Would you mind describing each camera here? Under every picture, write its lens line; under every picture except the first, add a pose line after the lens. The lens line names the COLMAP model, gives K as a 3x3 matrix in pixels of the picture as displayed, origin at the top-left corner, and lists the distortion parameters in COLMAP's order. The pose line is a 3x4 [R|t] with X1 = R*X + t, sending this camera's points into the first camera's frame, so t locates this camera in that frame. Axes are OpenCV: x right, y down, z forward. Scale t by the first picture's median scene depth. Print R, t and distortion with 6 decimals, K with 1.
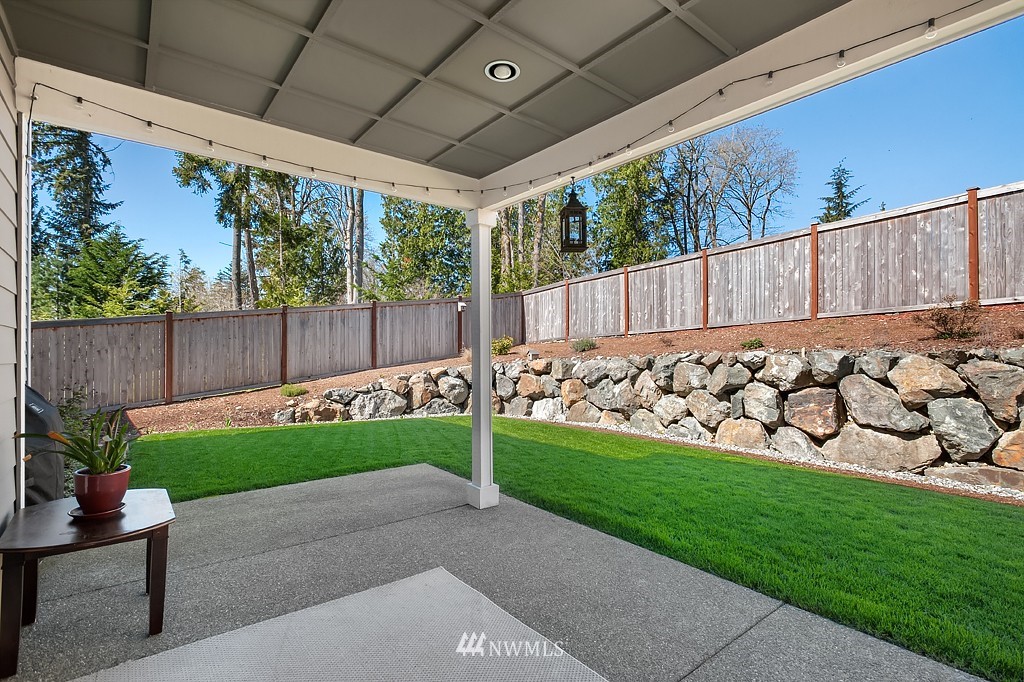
lens RADIAL K [[483.4, 0, 512.0], [0, 483.4, 341.0], [0, 0, 1]] dist [0.022776, -0.000088]
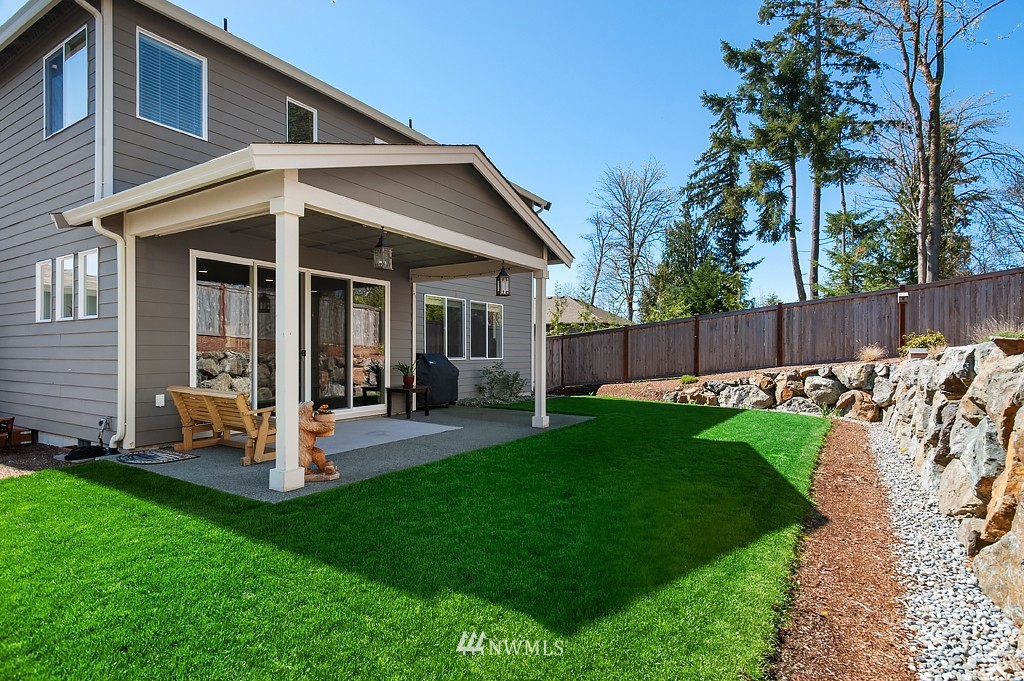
lens RADIAL K [[527.1, 0, 512.0], [0, 527.1, 340.5], [0, 0, 1]] dist [-0.000130, 0.000005]
pose [[0.329377, -0.018414, -0.944019, 0.689264], [0.010315, 0.999820, -0.015903, 0.013428], [0.944142, -0.004499, 0.329508, 0.081104]]
